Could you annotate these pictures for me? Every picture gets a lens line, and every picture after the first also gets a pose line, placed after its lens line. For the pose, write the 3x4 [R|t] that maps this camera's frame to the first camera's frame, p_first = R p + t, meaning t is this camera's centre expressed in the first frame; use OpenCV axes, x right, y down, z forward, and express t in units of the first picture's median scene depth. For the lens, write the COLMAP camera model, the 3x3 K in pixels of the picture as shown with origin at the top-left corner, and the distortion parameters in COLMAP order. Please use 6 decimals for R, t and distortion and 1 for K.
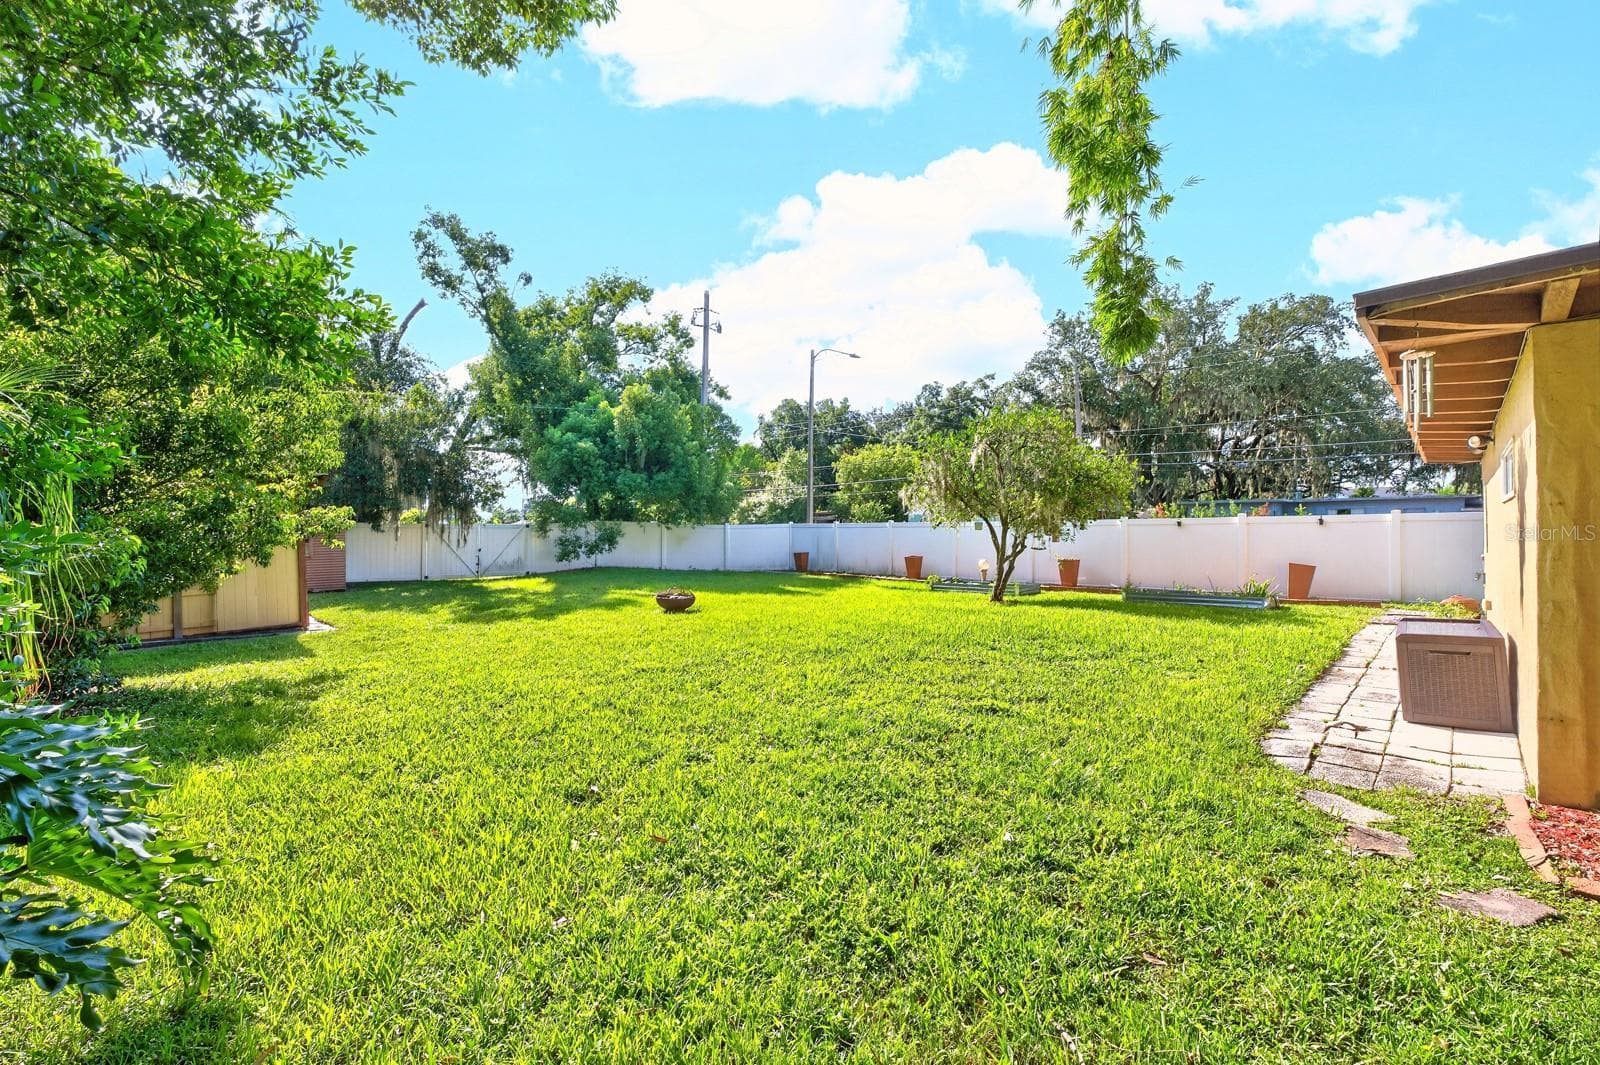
lens RADIAL K [[634.4, 0, 799.4], [0, 634.4, 527.8], [0, 0, 1]] dist [-0.001799, 0.000336]
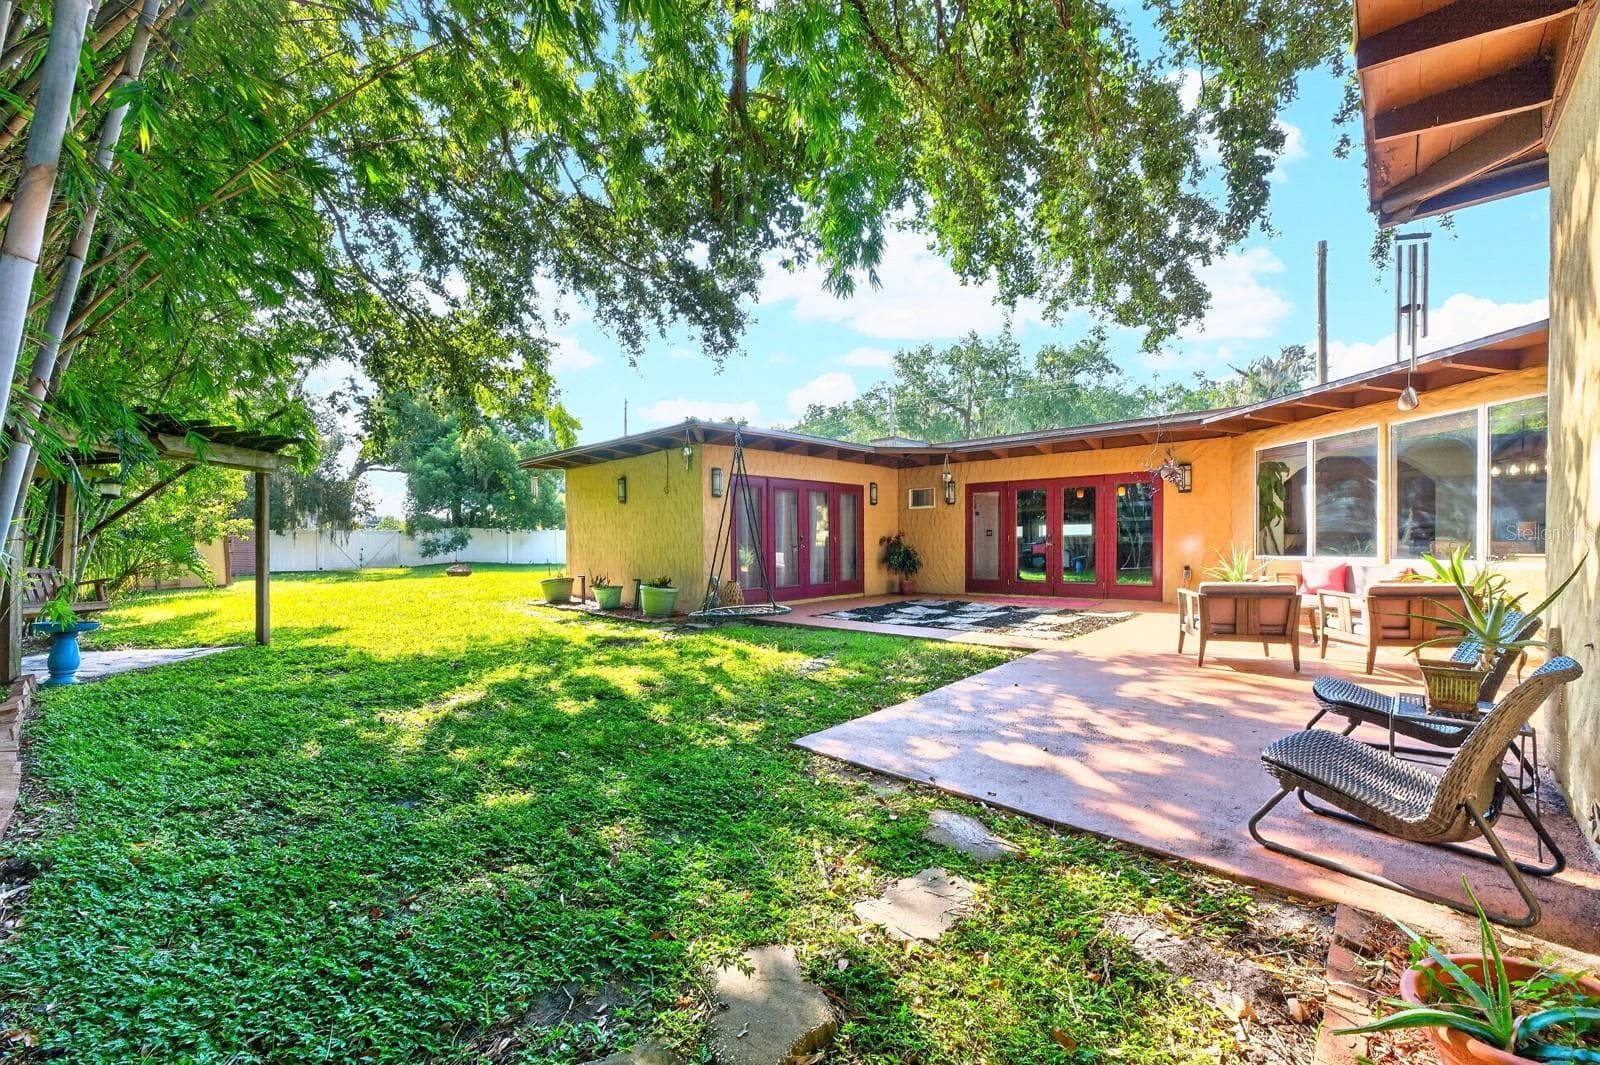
lens RADIAL K [[644.9, 0, 794.4], [0, 644.9, 547.1], [0, 0, 1]] dist [-0.002312, 0.000104]
pose [[0.998100, -0.011163, 0.060588, 0.334183], [0.010134, 0.999800, 0.017265, 0.014507], [-0.060768, -0.016618, 0.998014, -0.430951]]
